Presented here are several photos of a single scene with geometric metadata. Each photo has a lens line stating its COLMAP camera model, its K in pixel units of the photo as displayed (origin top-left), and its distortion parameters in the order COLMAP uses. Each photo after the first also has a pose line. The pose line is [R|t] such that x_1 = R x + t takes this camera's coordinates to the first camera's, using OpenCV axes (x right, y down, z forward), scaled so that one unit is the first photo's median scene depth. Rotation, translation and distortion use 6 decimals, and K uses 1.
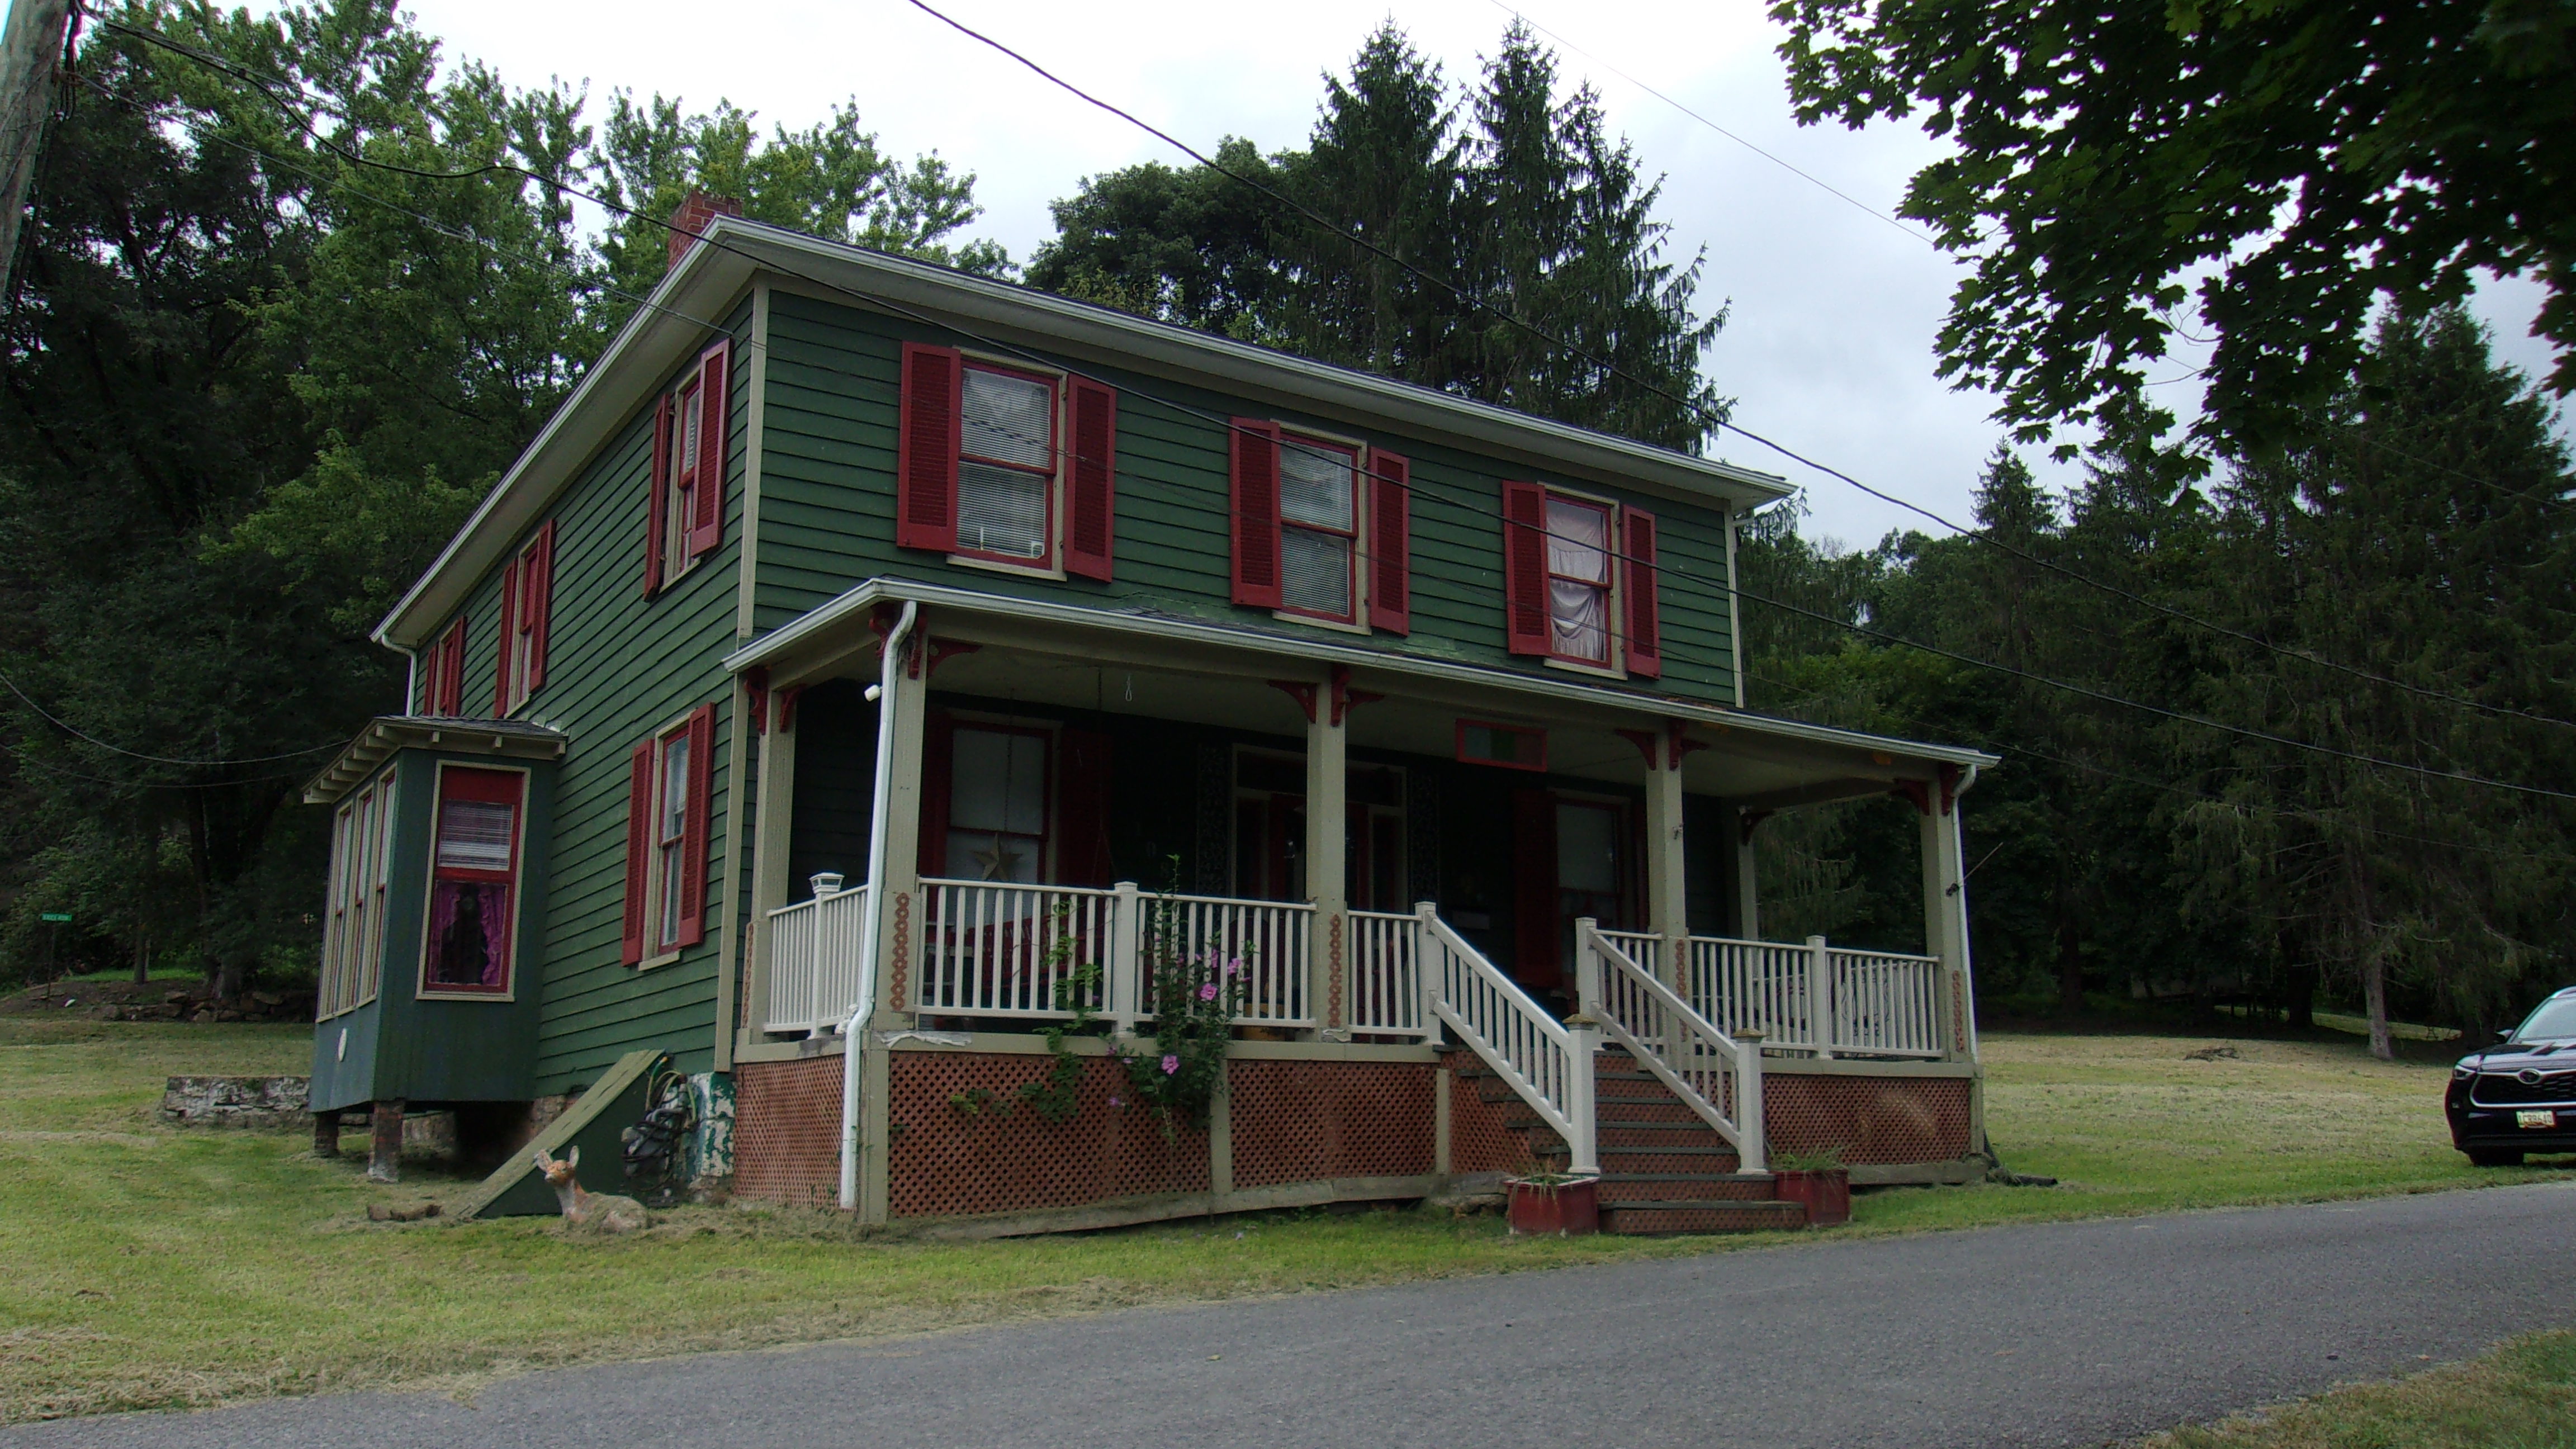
lens RADIAL K [[2016.9, 0, 1288.0], [0, 2016.9, 724.5], [0, 0, 1]] dist [0.022772, 0.010066]
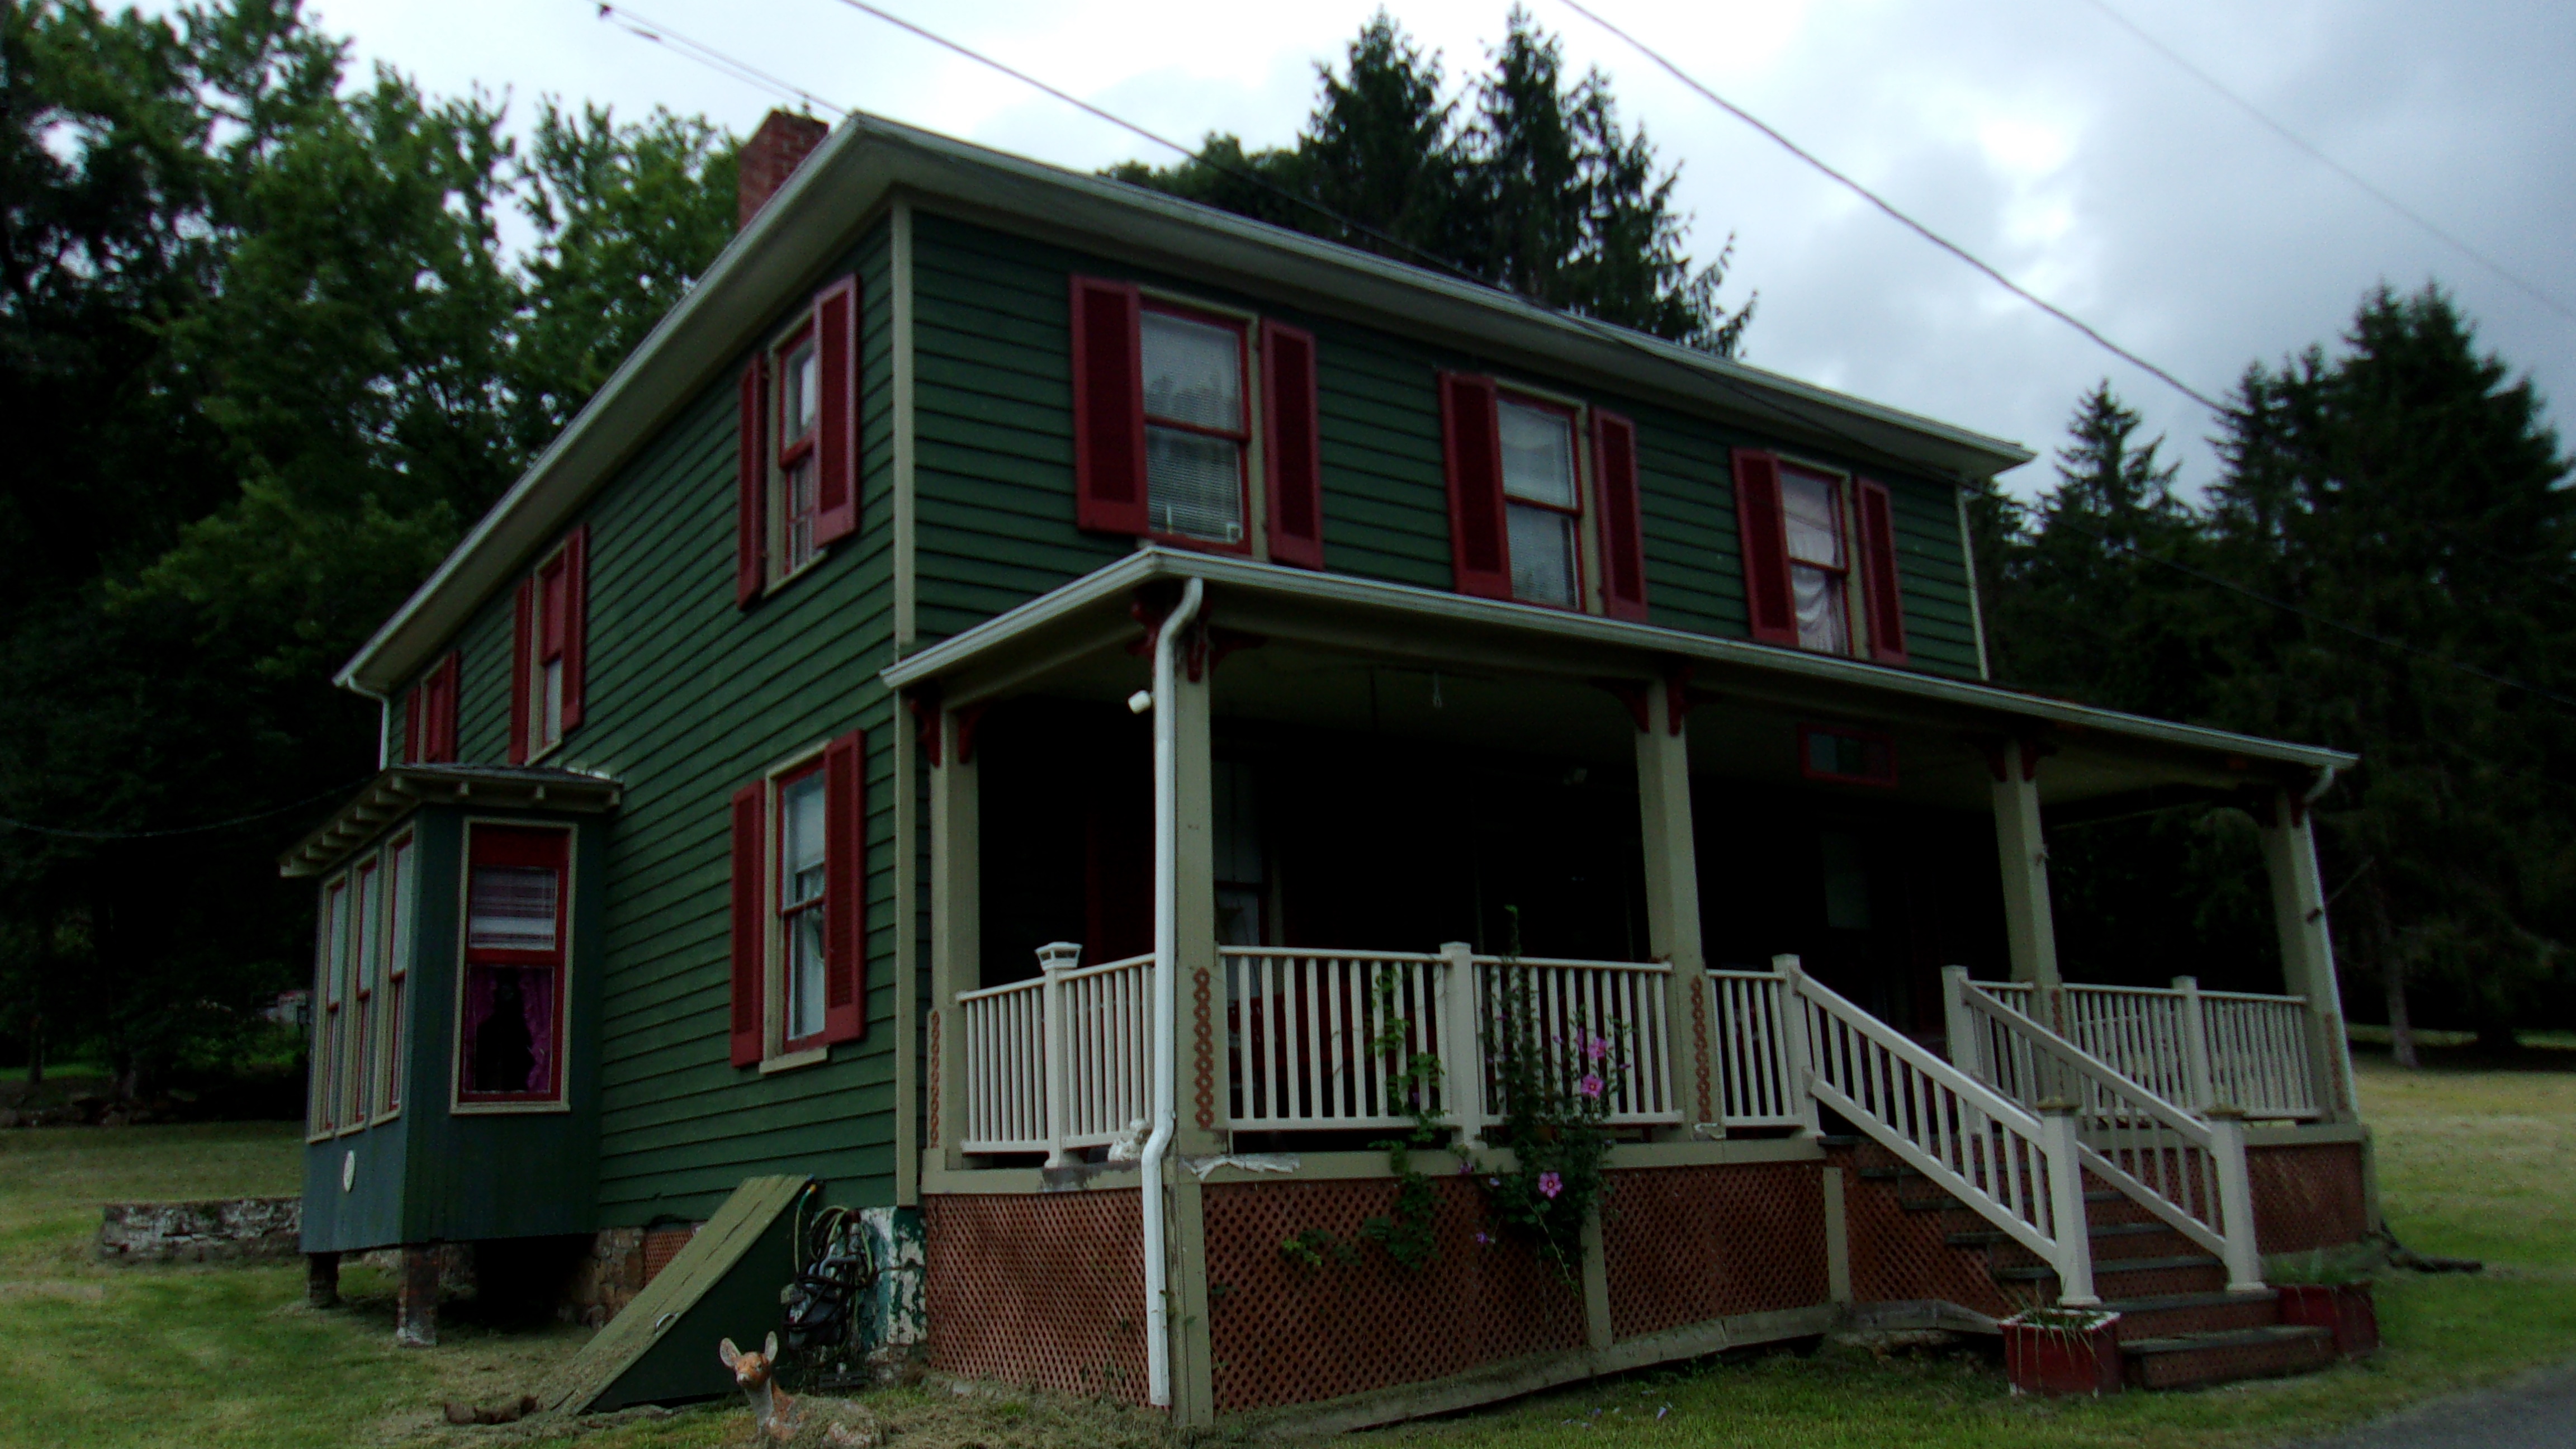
lens RADIAL K [[2030.2, 0, 1281.3], [0, 2030.2, 733.5], [0, 0, 1]] dist [0.024935, 0.008584]
pose [[0.998578, -0.029699, 0.044269, -0.134220], [0.030380, 0.999429, -0.014797, 0.006155], [-0.043804, 0.016121, 0.998910, 0.174782]]
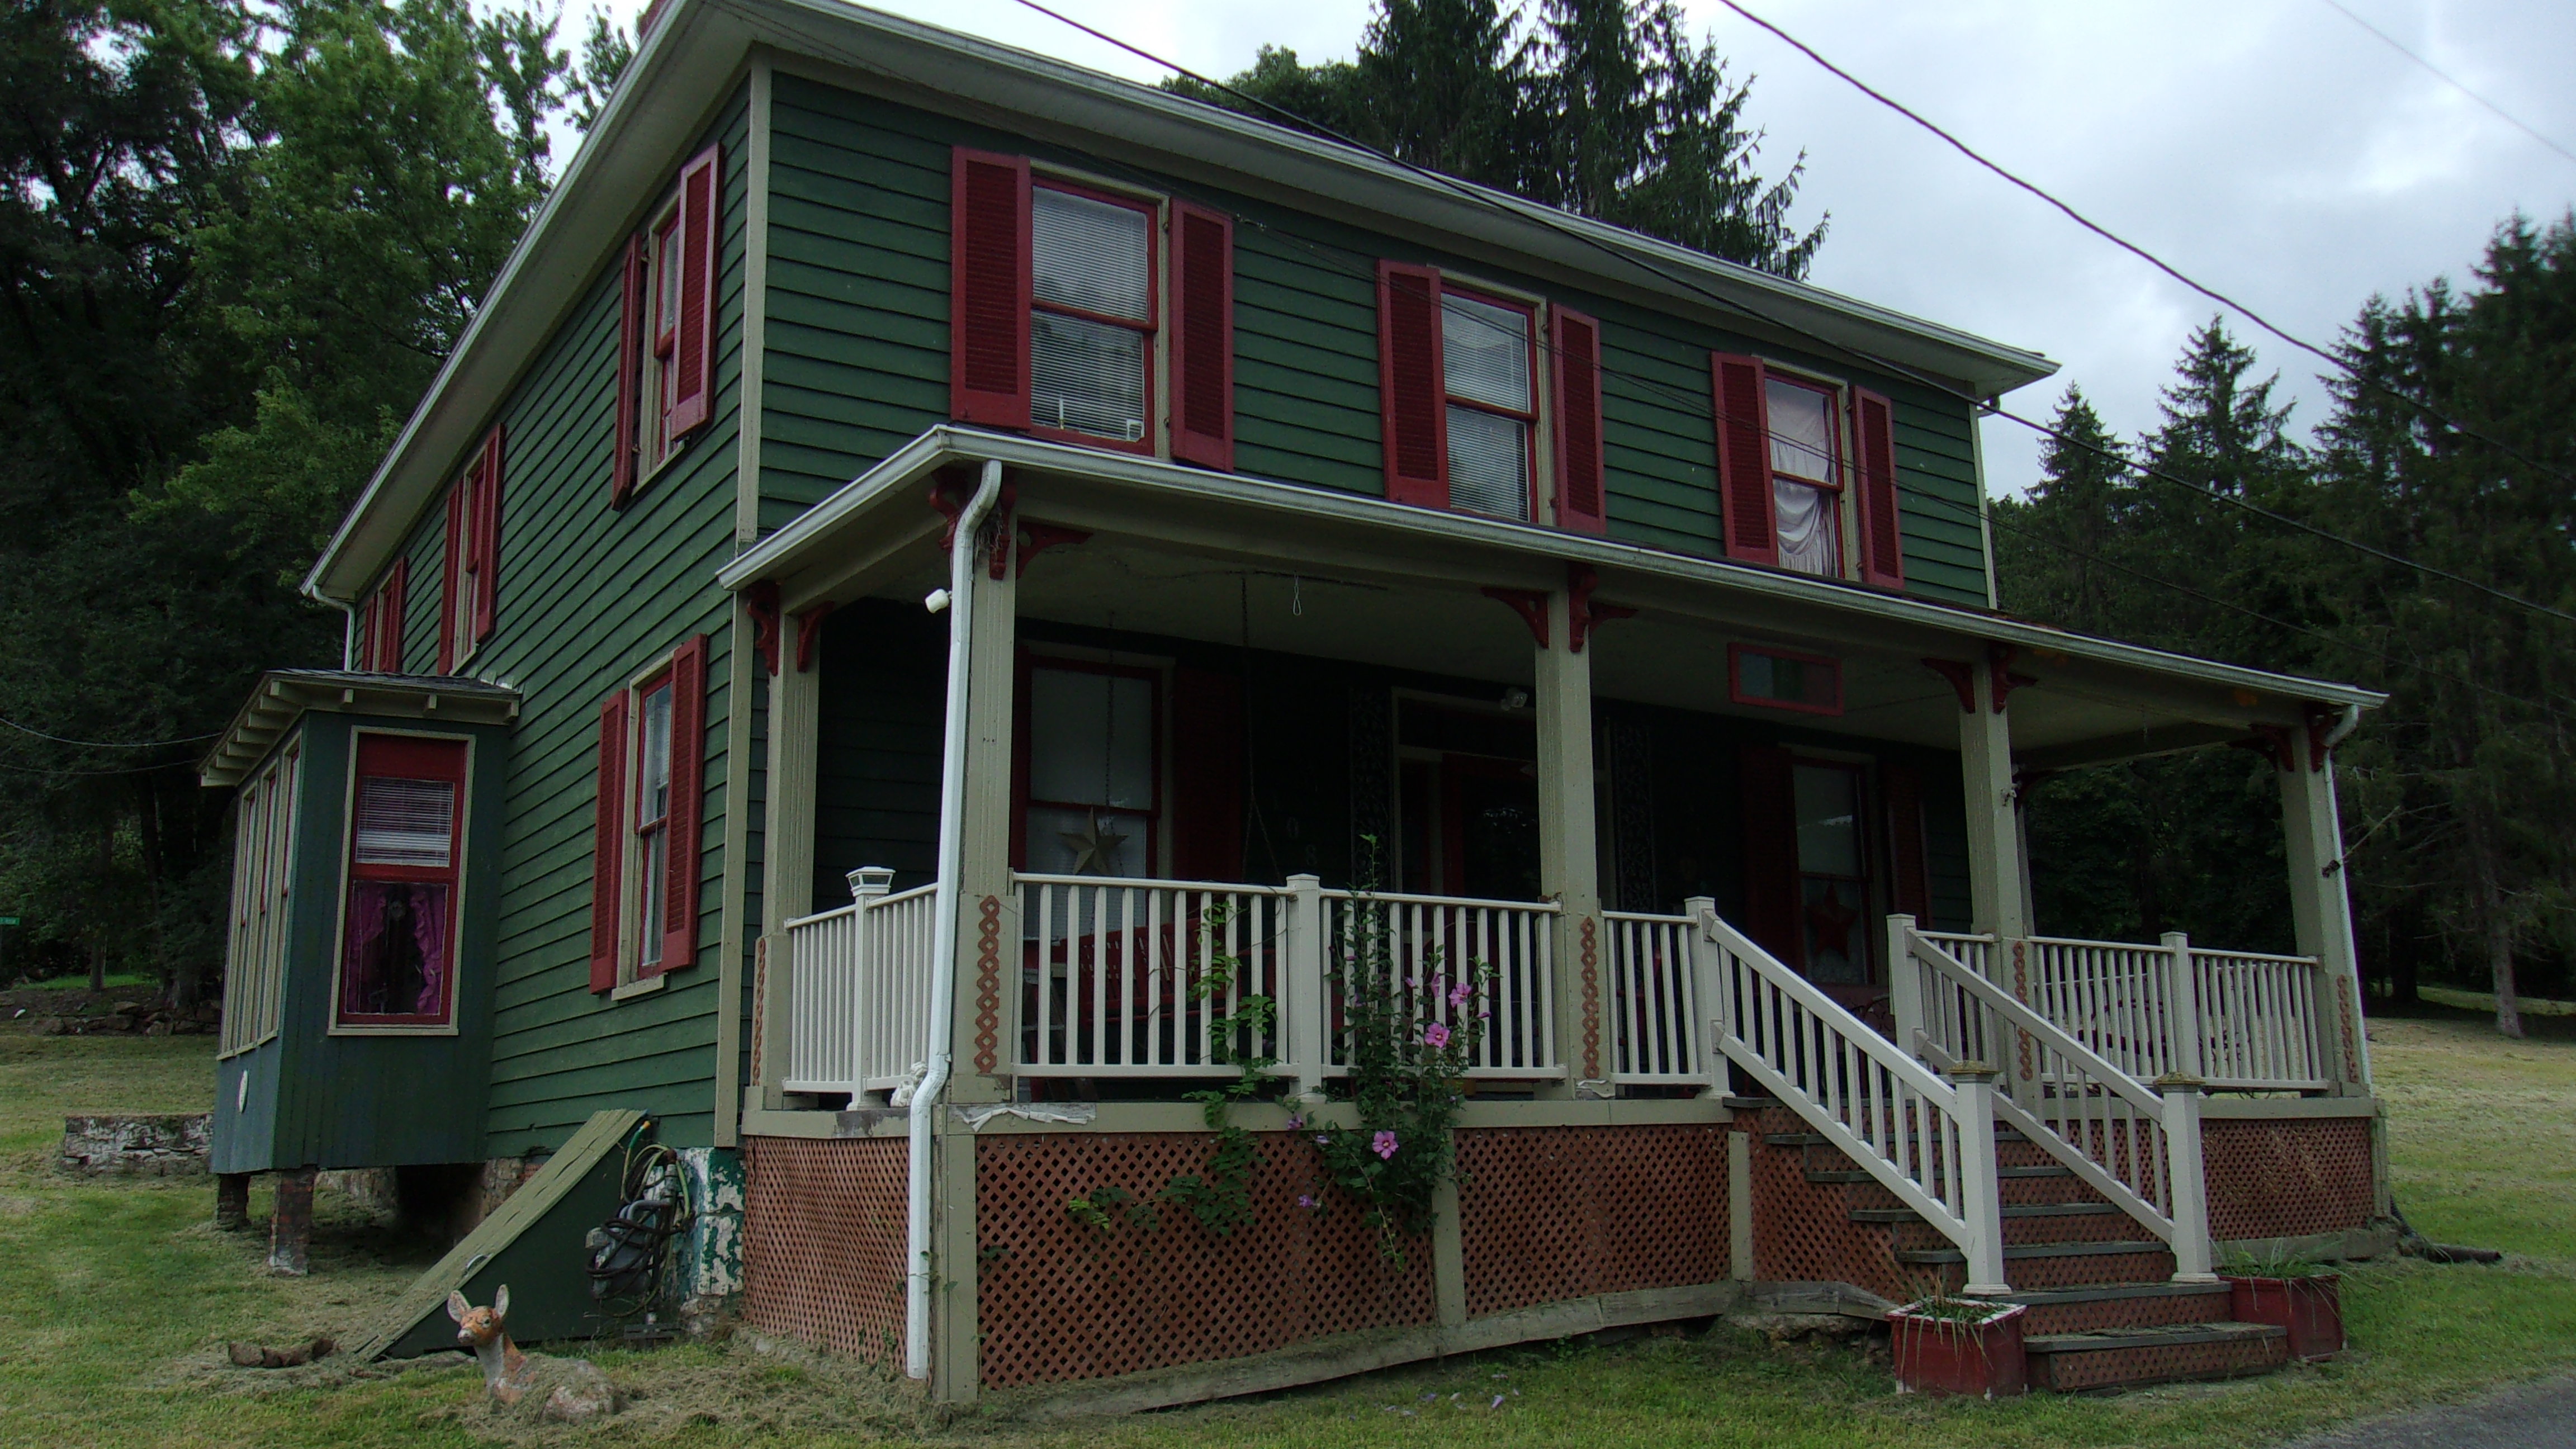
lens RADIAL K [[2030.2, 0, 1281.3], [0, 2030.2, 733.5], [0, 0, 1]] dist [0.024935, 0.008584]
pose [[0.999896, -0.013311, -0.005601, -0.062776], [0.013387, 0.999816, 0.013707, 0.015103], [0.005417, -0.013781, 0.999890, 0.229950]]
